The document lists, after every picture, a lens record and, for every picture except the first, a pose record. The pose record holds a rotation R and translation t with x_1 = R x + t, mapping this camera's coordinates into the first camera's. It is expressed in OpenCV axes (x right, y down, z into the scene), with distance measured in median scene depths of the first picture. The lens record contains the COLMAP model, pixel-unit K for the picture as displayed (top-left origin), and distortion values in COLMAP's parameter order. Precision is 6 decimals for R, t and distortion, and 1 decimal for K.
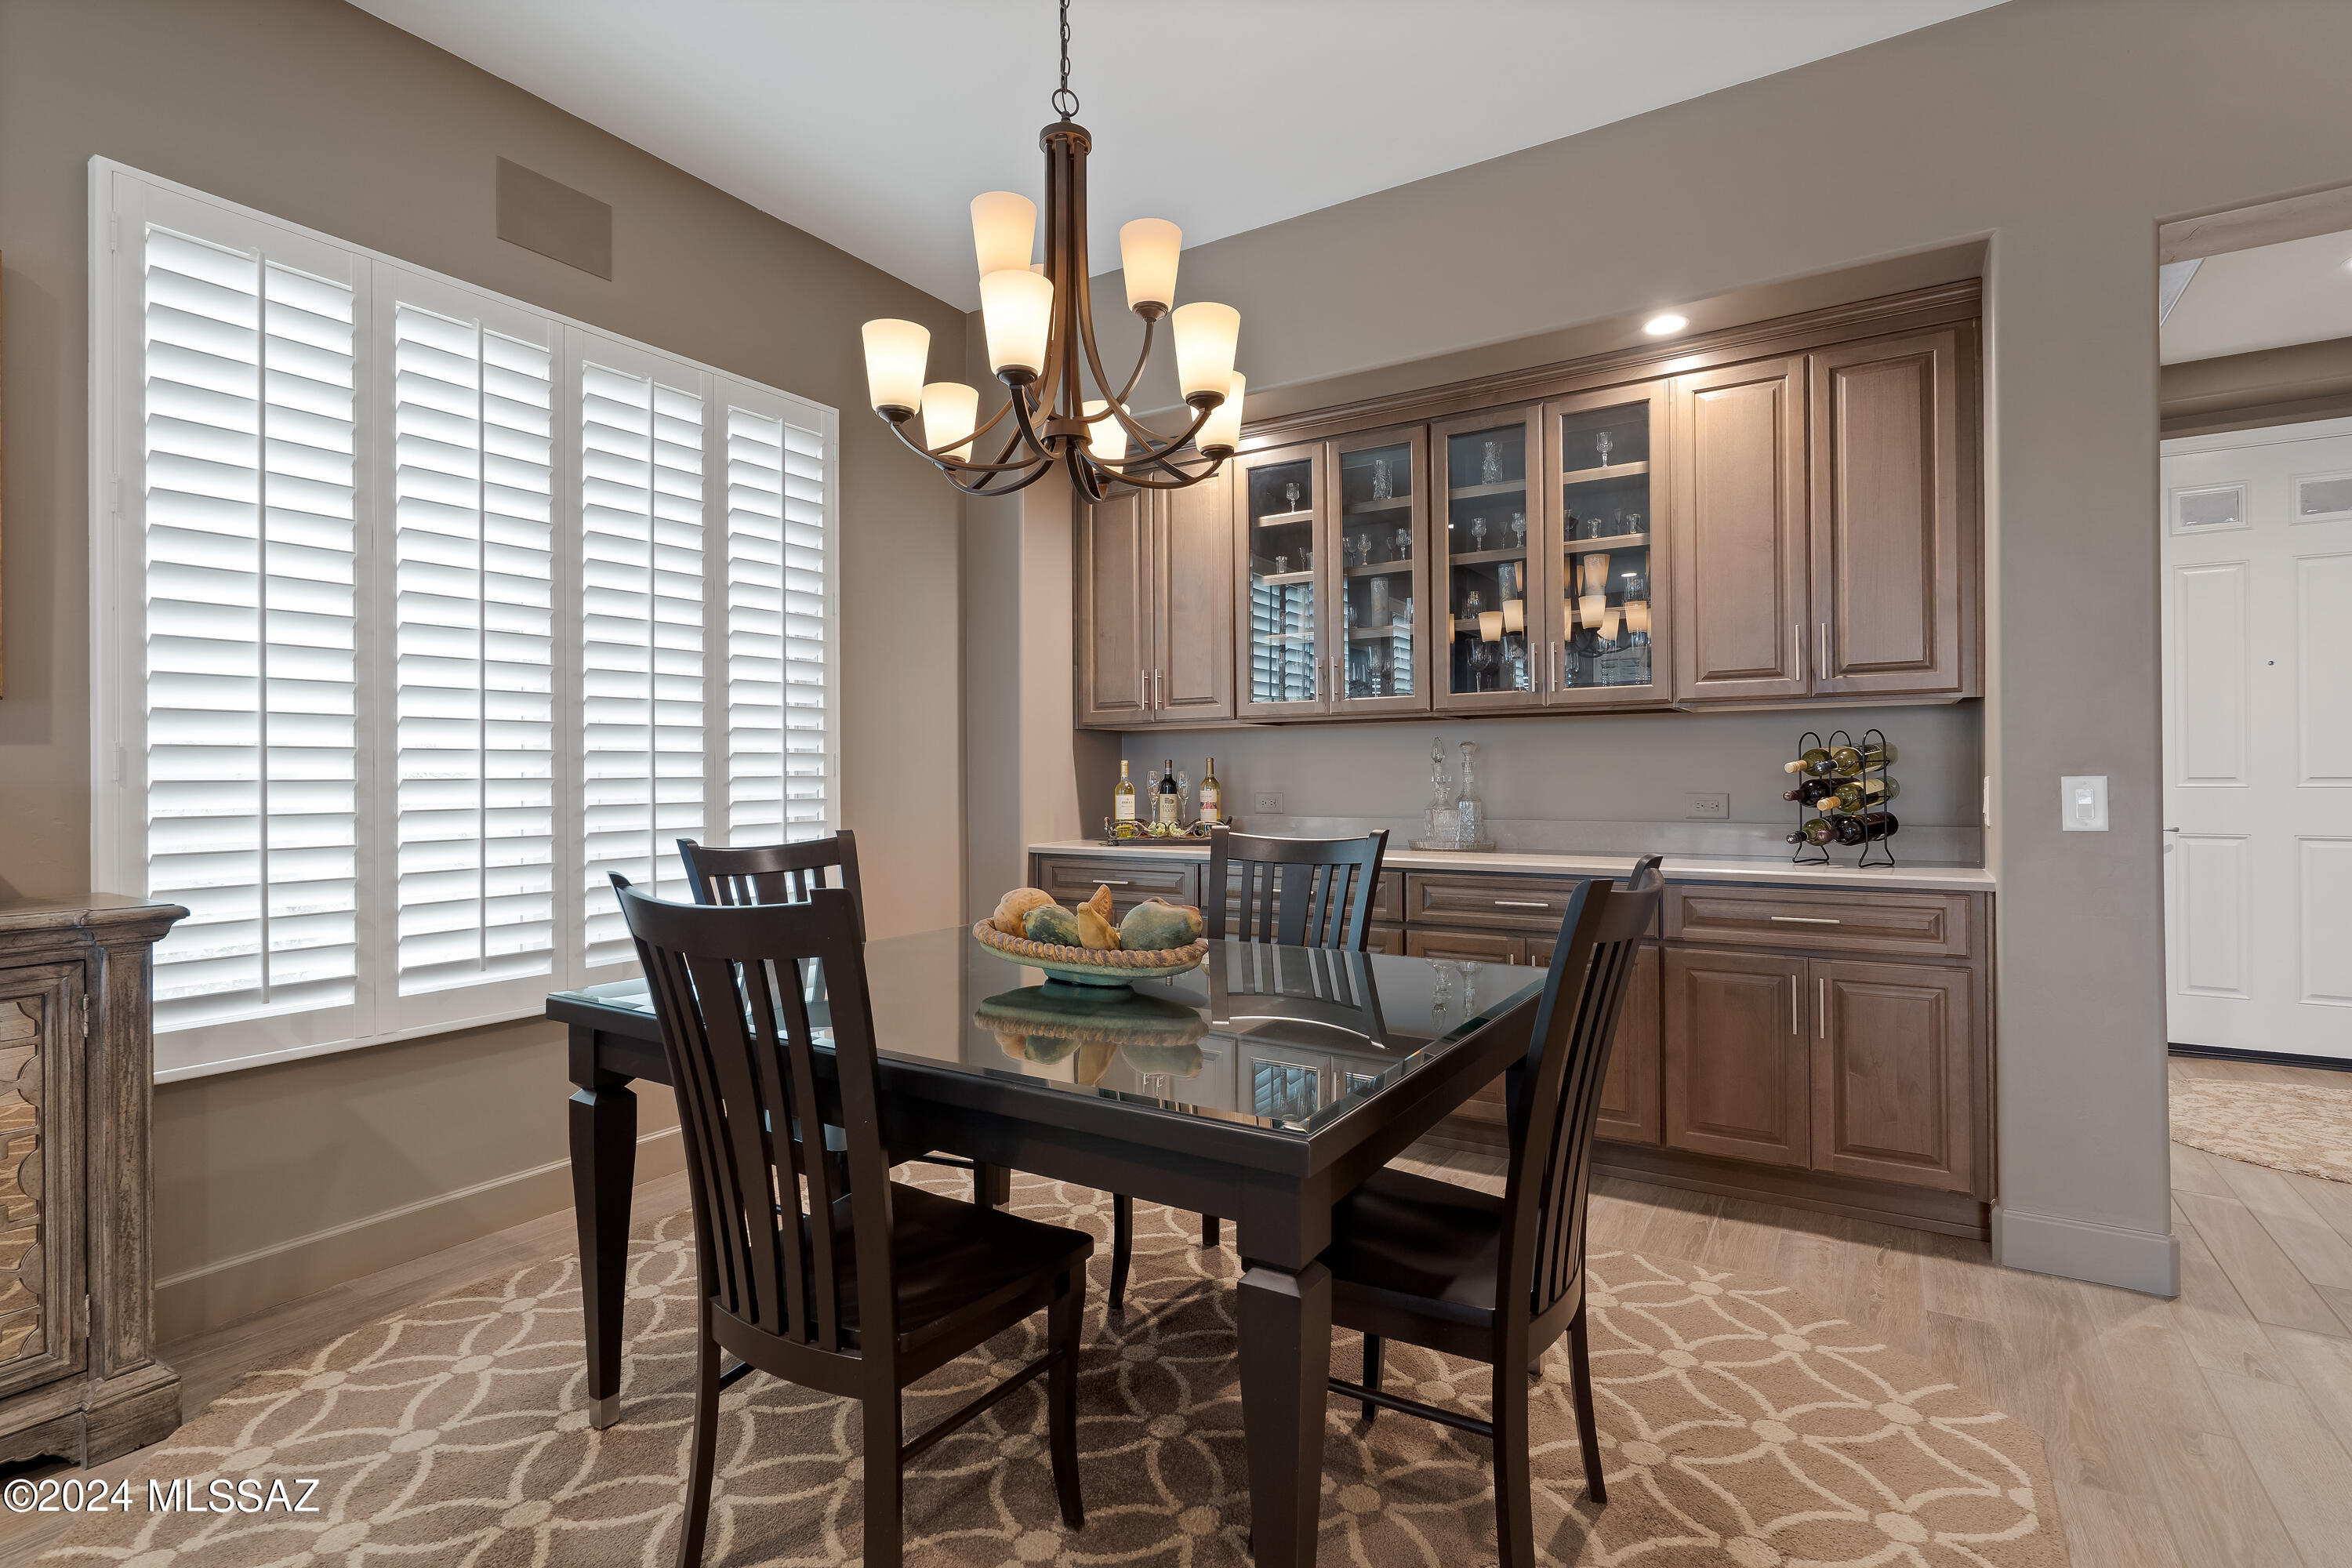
lens RADIAL K [[1083.4, 0, 1176.1], [0, 1083.4, 789.9], [0, 0, 1]] dist [-0.006084, 0.003081]
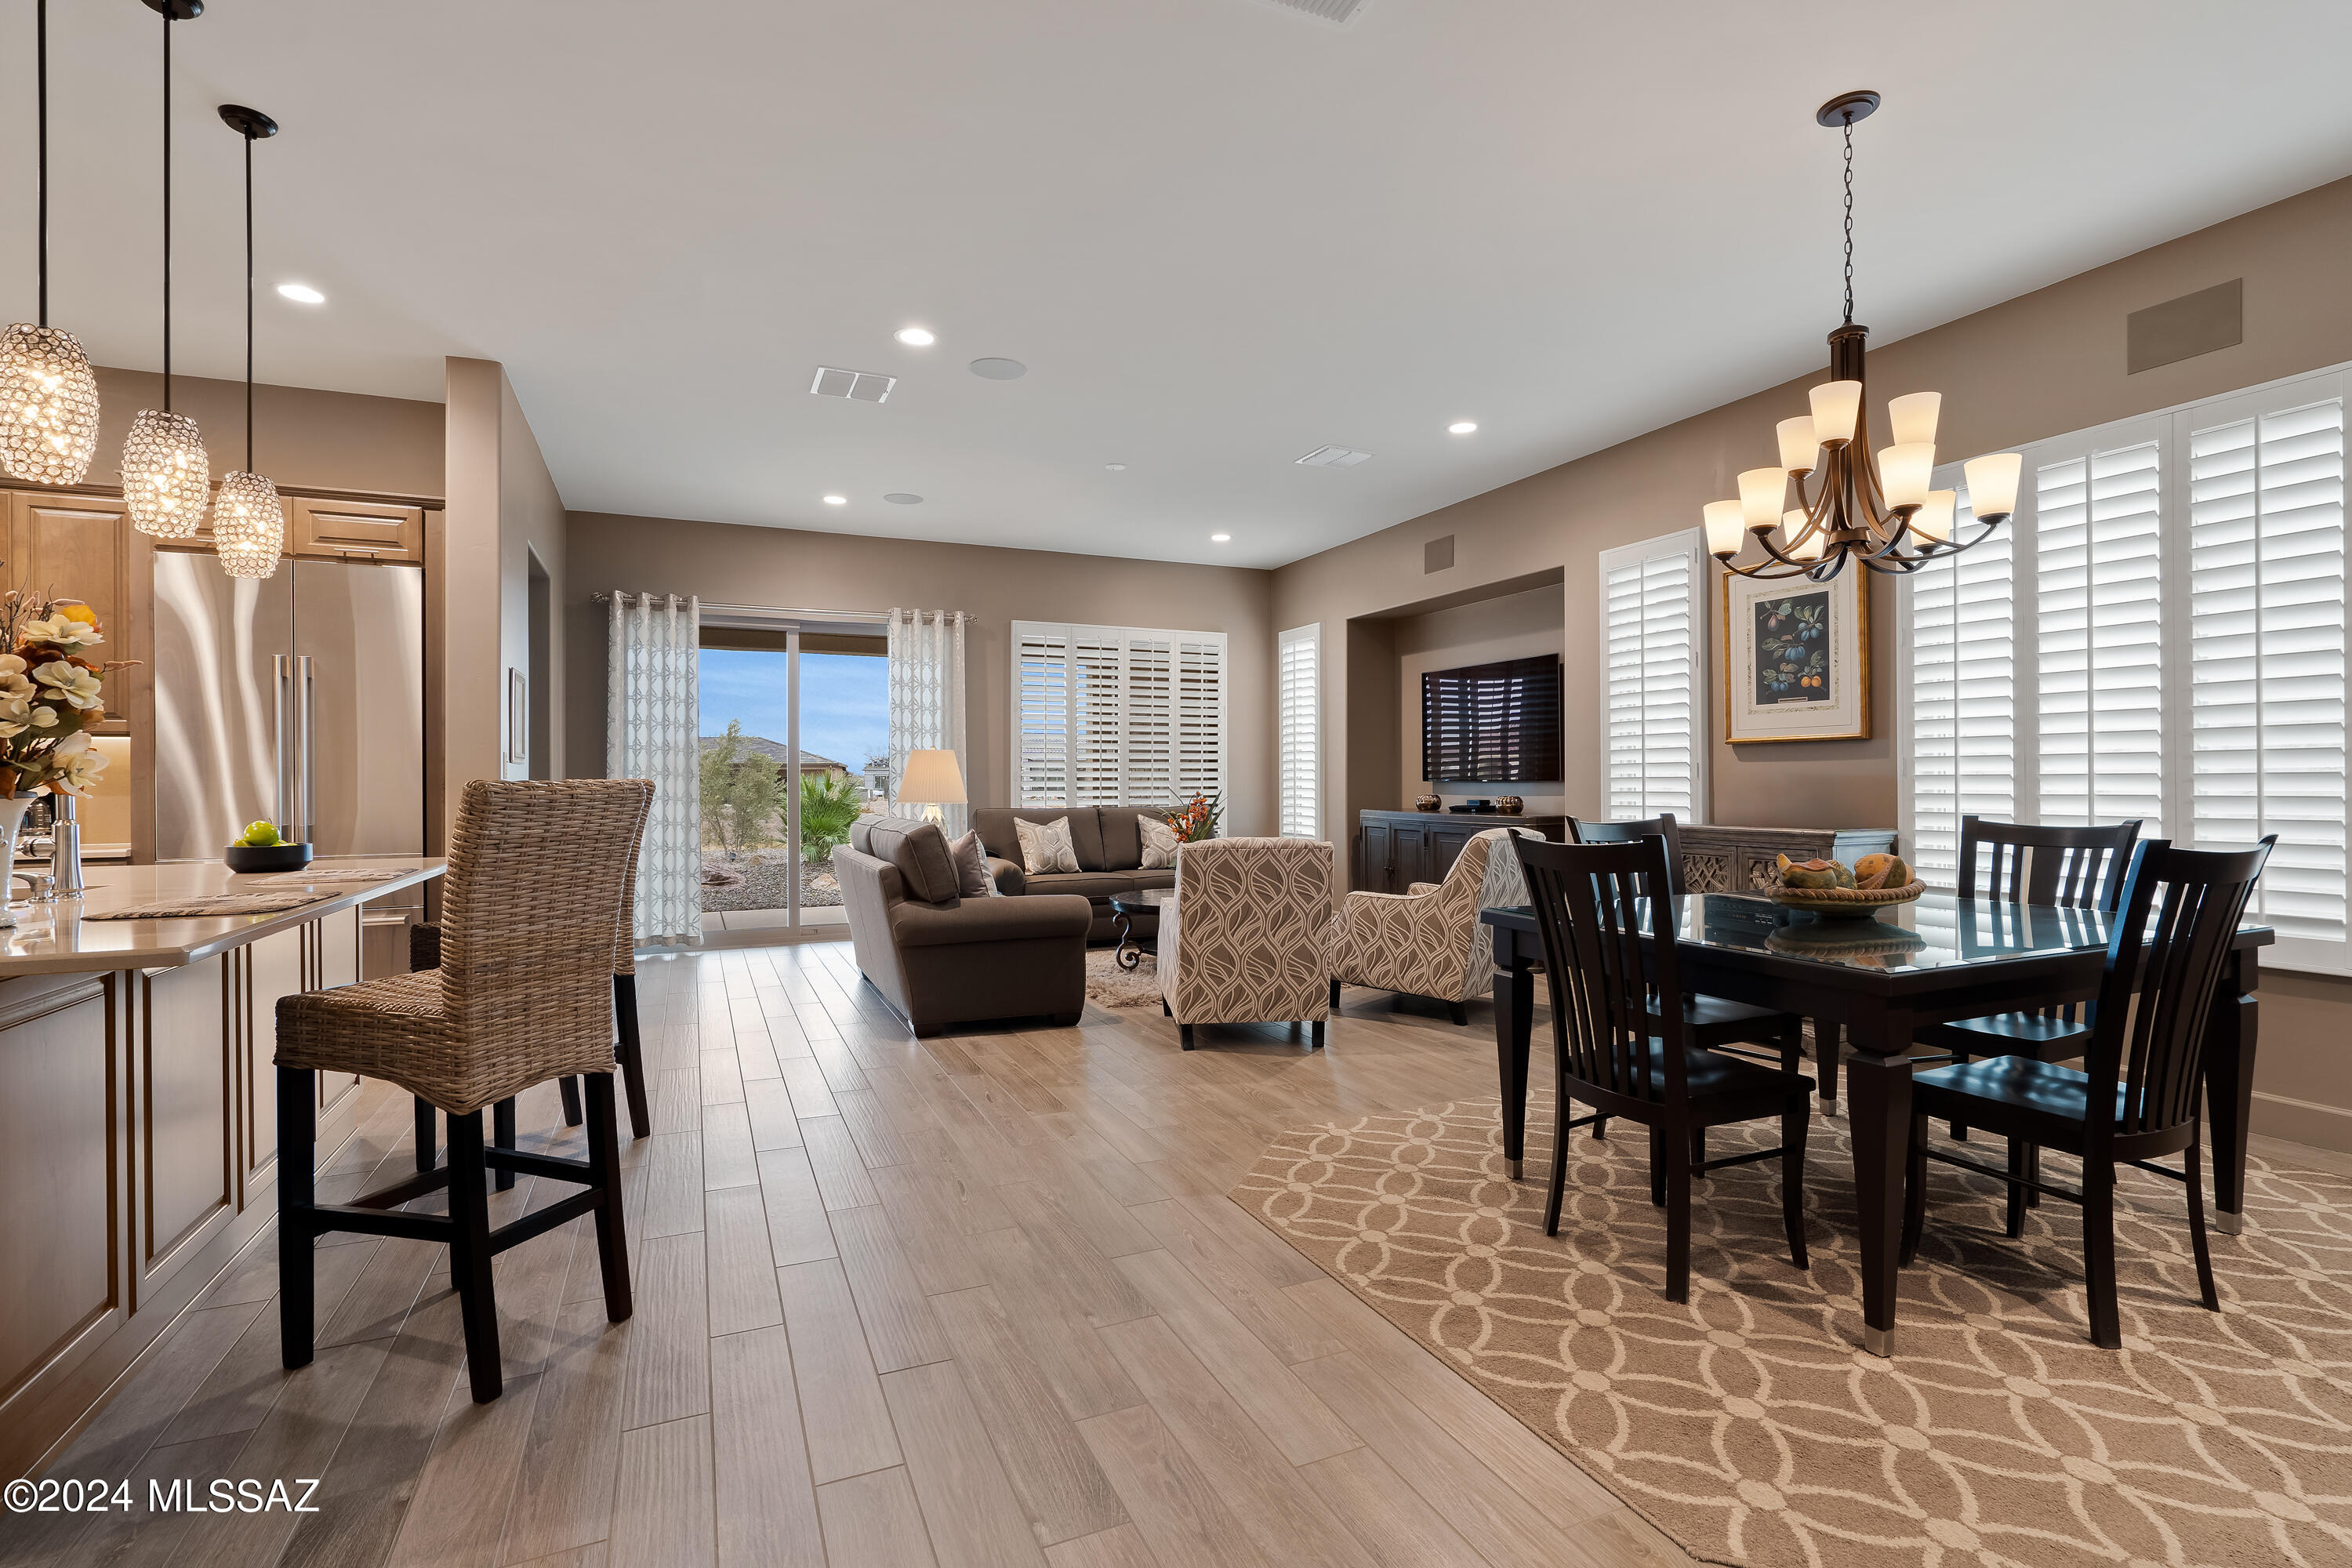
lens RADIAL K [[1083.4, 0, 1174.4], [0, 1083.4, 780.1], [0, 0, 1]] dist [-0.006084, 0.003081]
pose [[-0.550880, 0.007295, -0.834552, 0.950271], [-0.004998, 0.999915, 0.012039, -0.011287], [0.834569, 0.010804, -0.550797, 0.613345]]
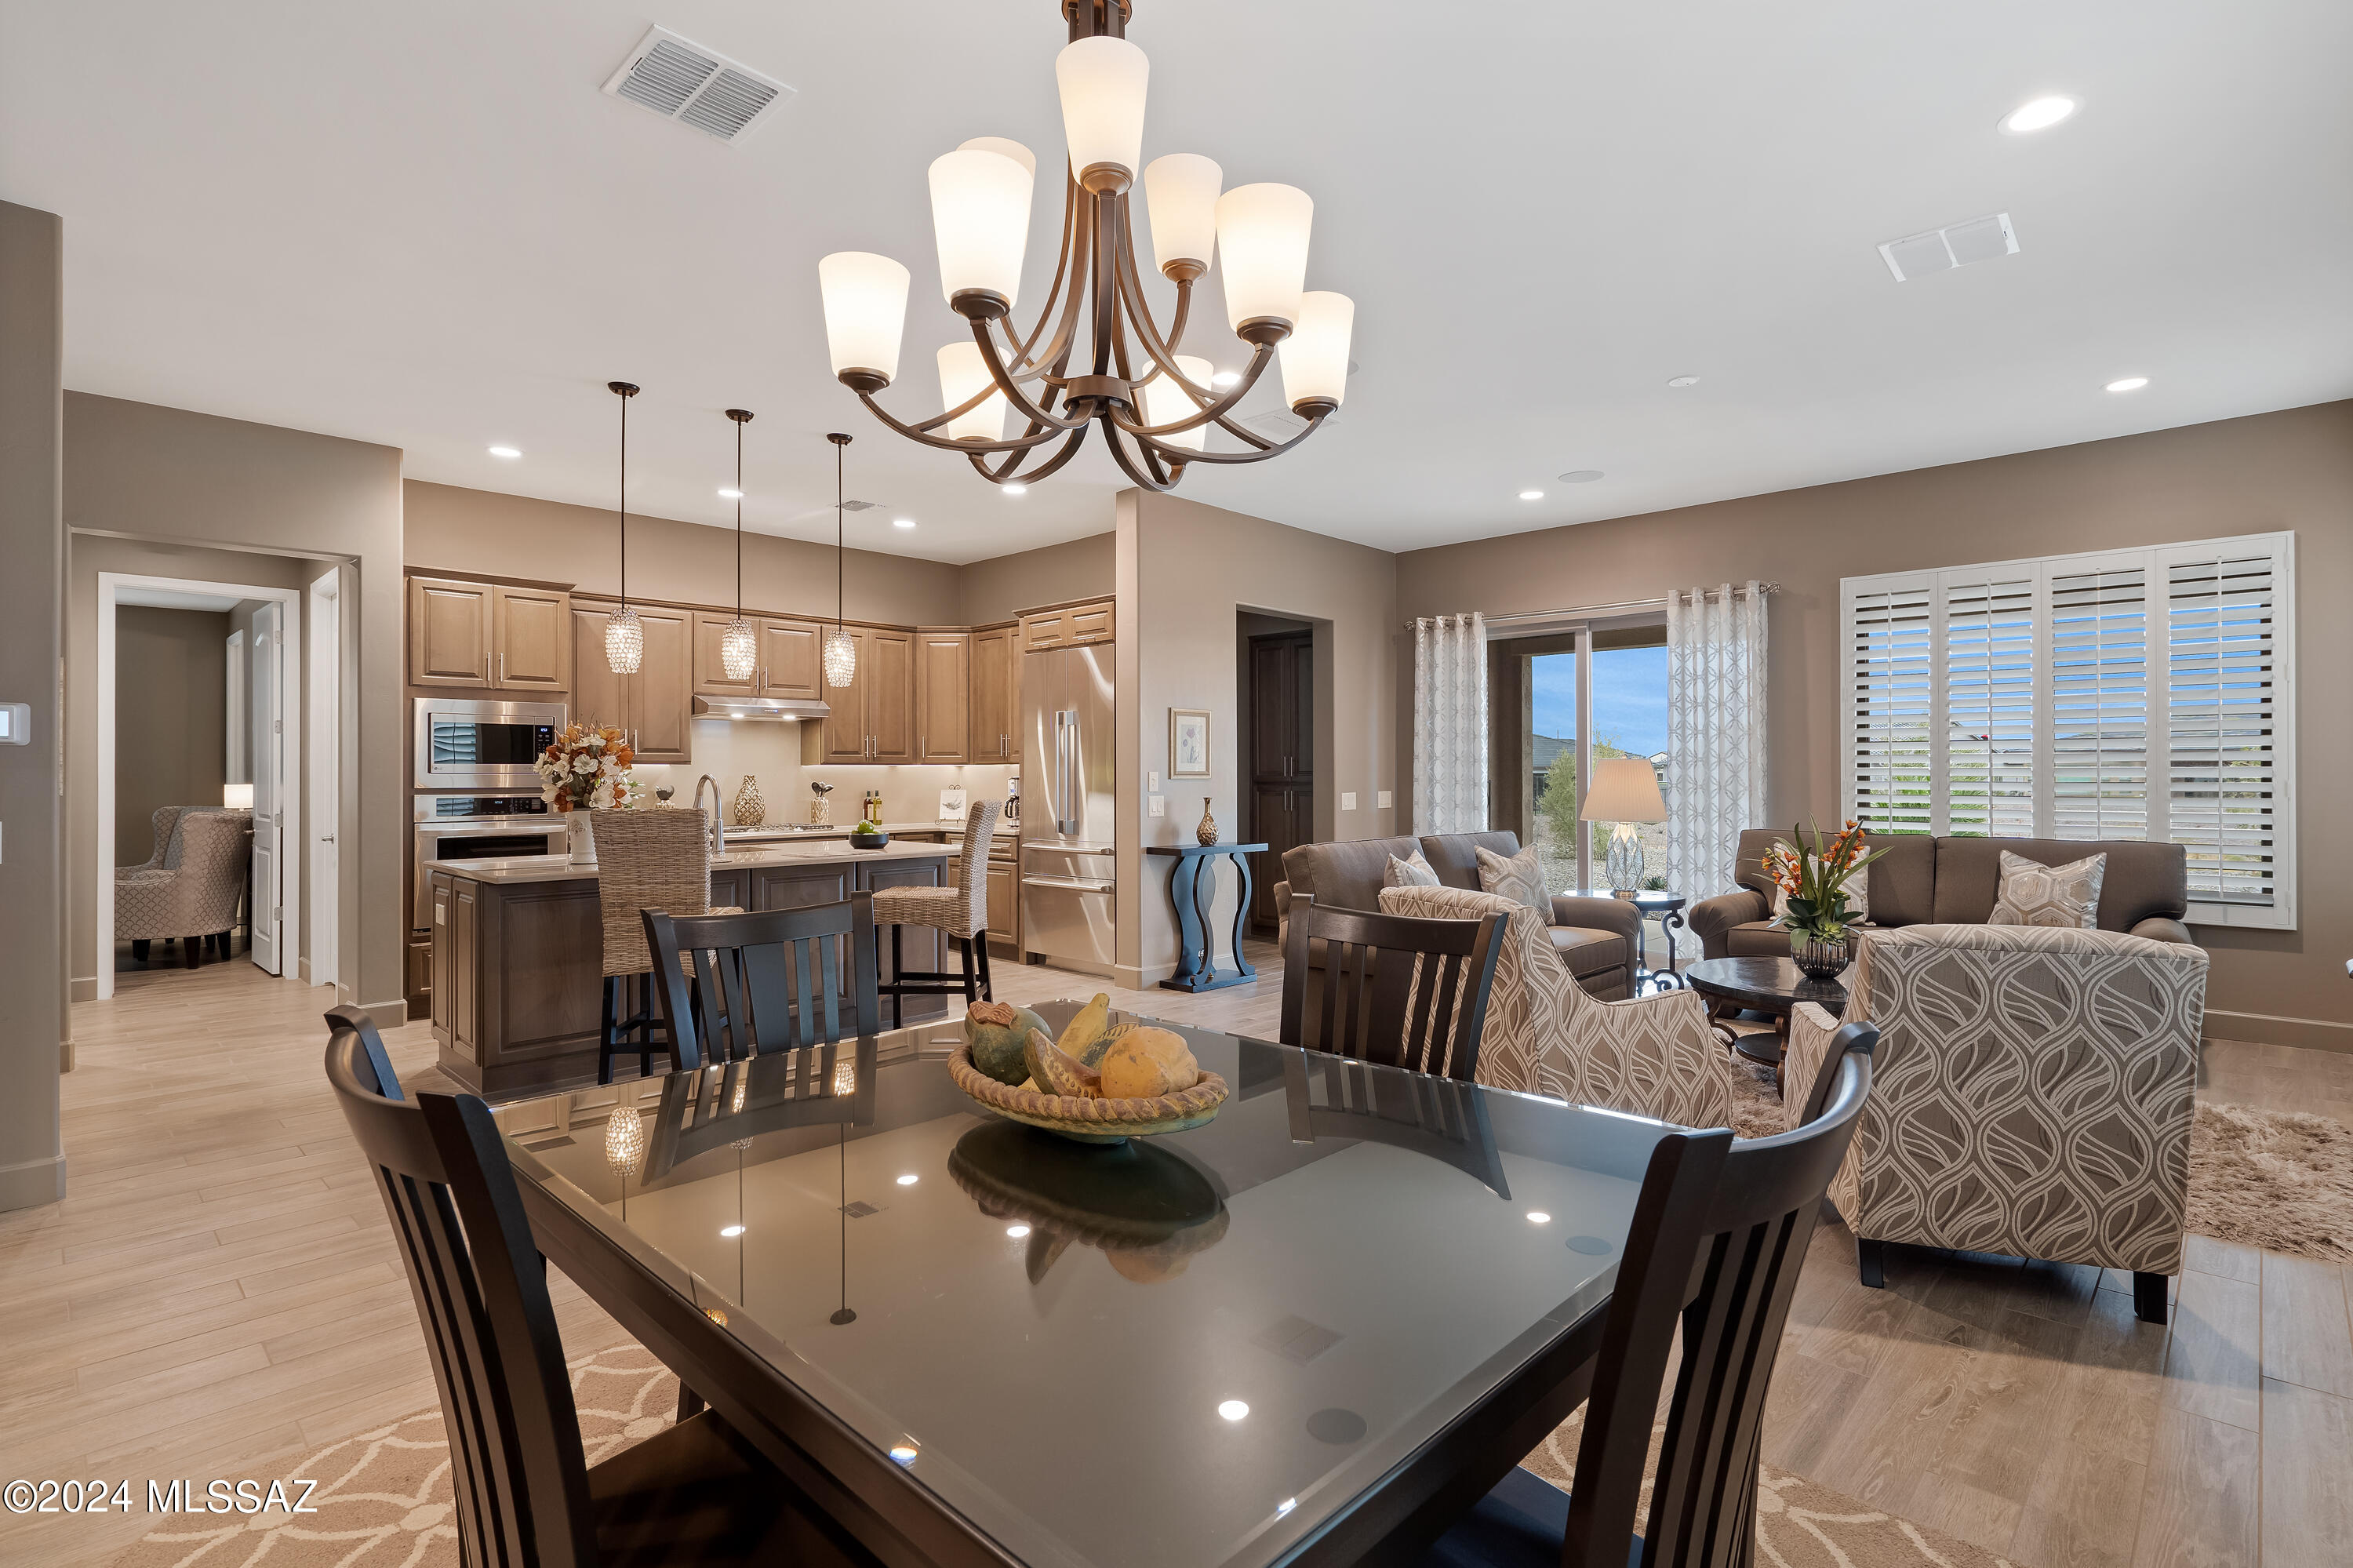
lens RADIAL K [[1083.9, 0, 1166.7], [0, 1083.9, 774.3], [0, 0, 1]] dist [-0.006084, 0.003081]
pose [[-0.981400, 0.008417, 0.191788, -0.131343], [0.011371, 0.999833, 0.014304, -0.048573], [-0.191636, 0.016219, -0.981332, 0.979442]]
